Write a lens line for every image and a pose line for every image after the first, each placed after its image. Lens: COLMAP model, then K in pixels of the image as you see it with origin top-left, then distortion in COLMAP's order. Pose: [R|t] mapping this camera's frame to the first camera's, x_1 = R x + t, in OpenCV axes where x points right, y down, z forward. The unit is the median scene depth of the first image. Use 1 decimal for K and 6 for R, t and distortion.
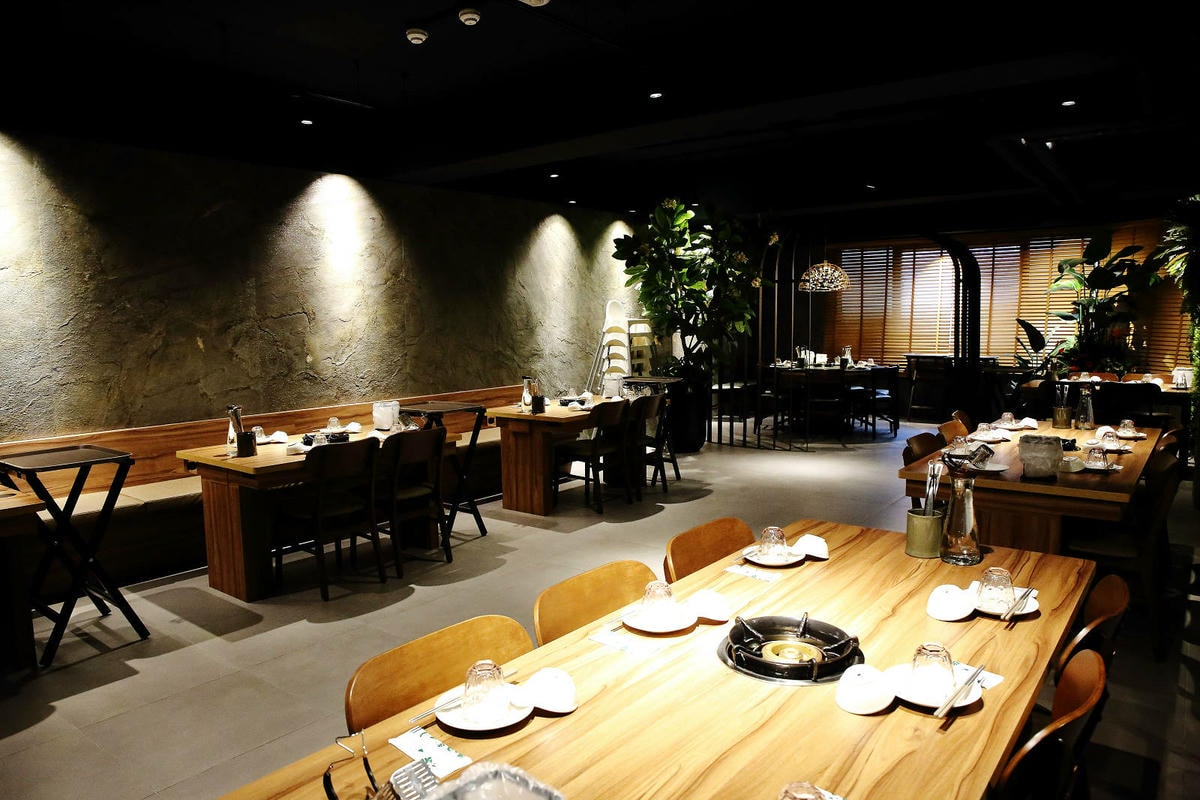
lens RADIAL K [[800.7, 0, 597.0], [0, 800.7, 403.6], [0, 0, 1]] dist [-0.085442, 0.069883]
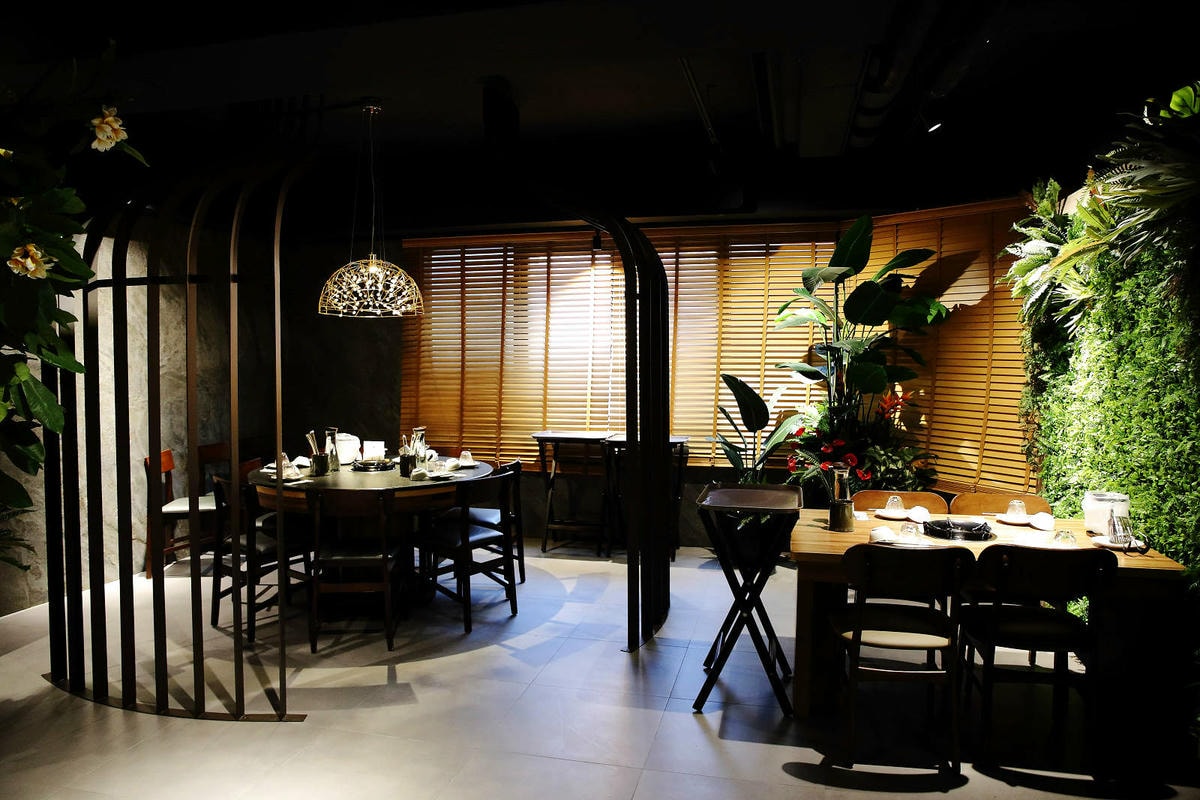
lens RADIAL K [[800.7, 0, 597.0], [0, 800.7, 403.6], [0, 0, 1]] dist [-0.085442, 0.069883]
pose [[0.906857, 0.000442, 0.421439, 0.200990], [0.025350, 0.998131, -0.055596, -0.054711], [-0.420676, 0.061101, 0.905151, 0.494906]]
